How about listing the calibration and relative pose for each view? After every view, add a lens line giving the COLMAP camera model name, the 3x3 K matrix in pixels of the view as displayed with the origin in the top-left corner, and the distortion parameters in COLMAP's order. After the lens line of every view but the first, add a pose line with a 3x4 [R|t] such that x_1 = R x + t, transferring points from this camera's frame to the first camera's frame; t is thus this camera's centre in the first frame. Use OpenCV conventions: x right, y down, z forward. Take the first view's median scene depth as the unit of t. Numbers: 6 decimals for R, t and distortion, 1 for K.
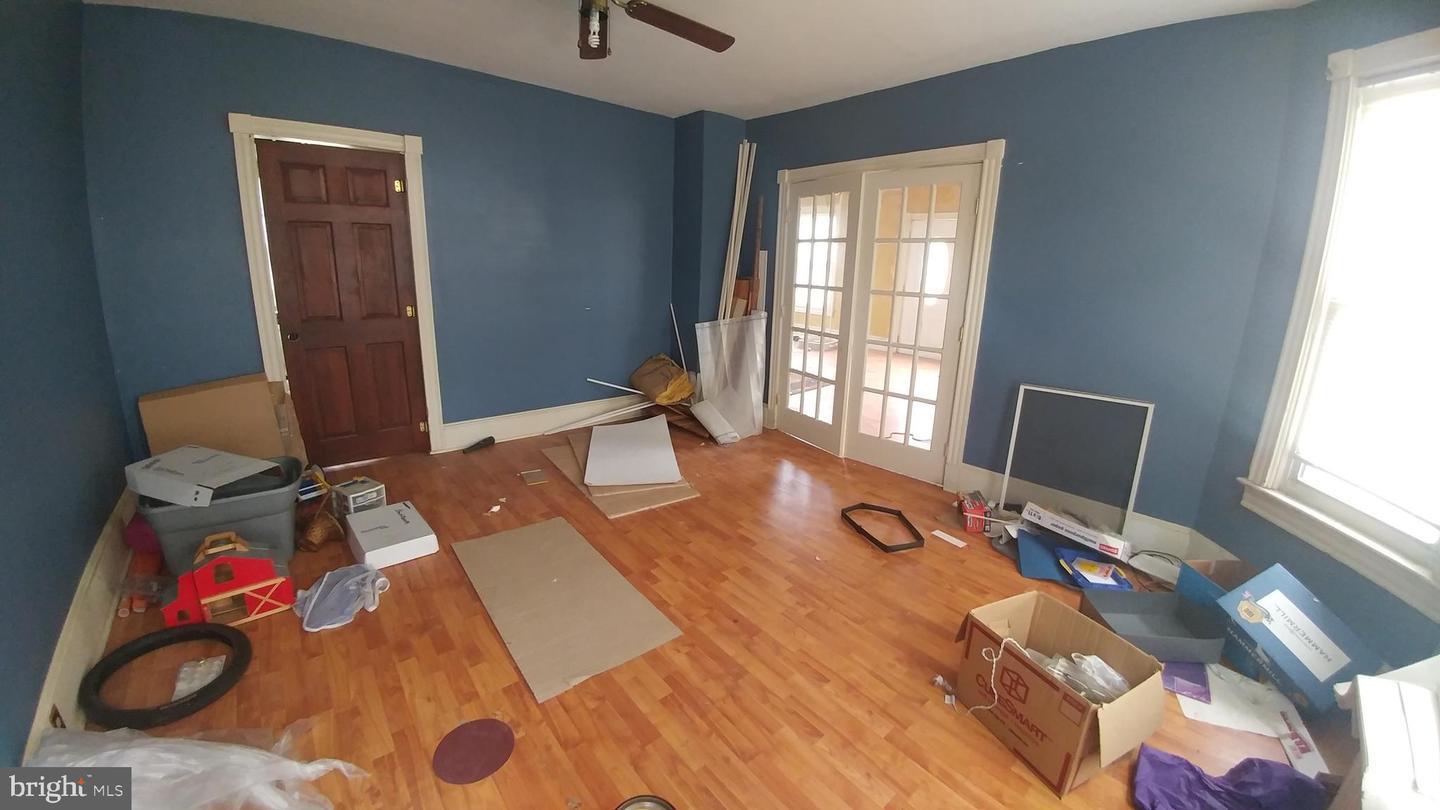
lens RADIAL K [[536.8, 0, 725.1], [0, 536.8, 394.3], [0, 0, 1]] dist [-0.000083, -0.022472]
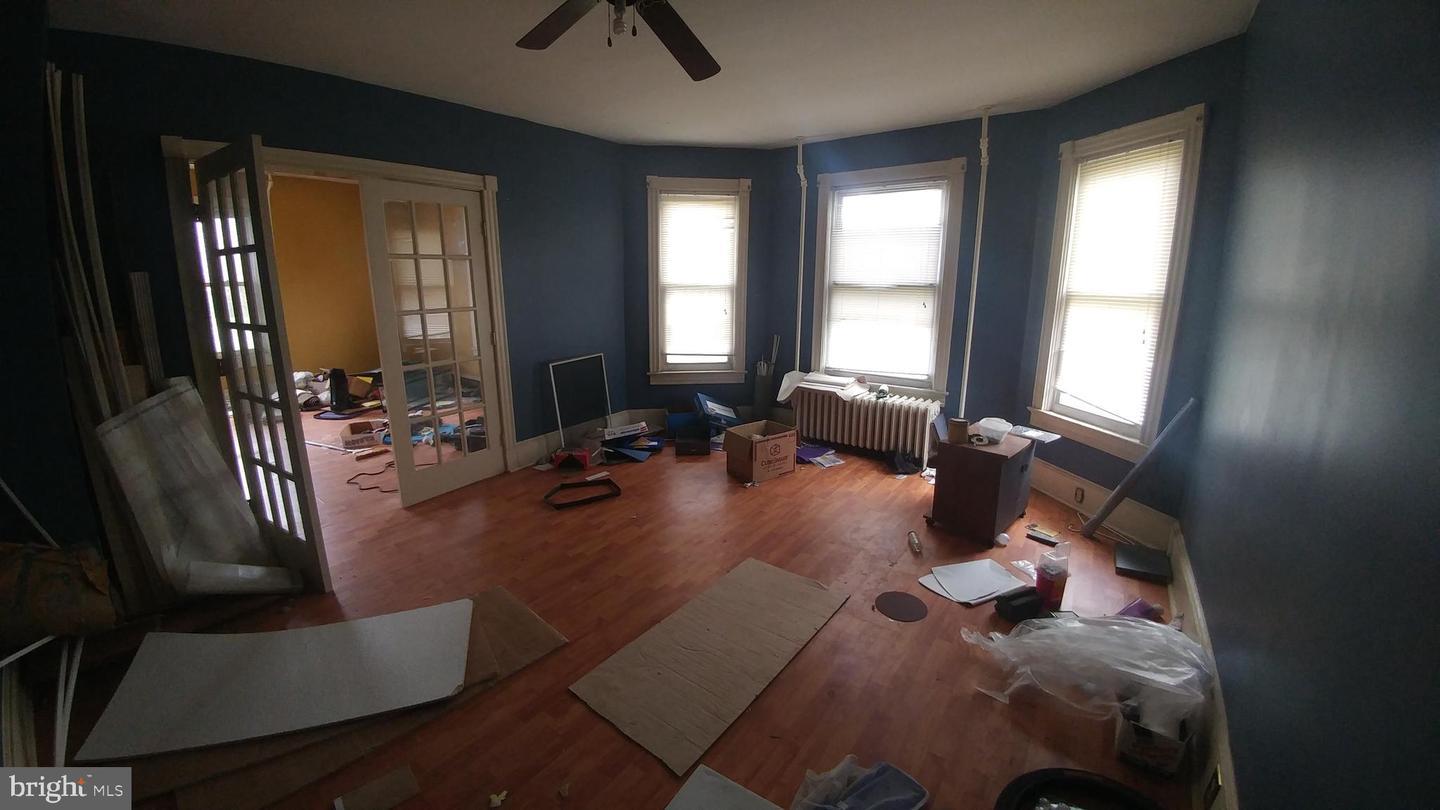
lens RADIAL K [[536.8, 0, 725.1], [0, 536.8, 394.3], [0, 0, 1]] dist [-0.000083, -0.022472]
pose [[-0.232274, -0.240637, 0.942413, -1.420667], [0.224901, 0.929368, 0.292737, -0.401470], [-0.946292, 0.279945, -0.161749, 1.332770]]
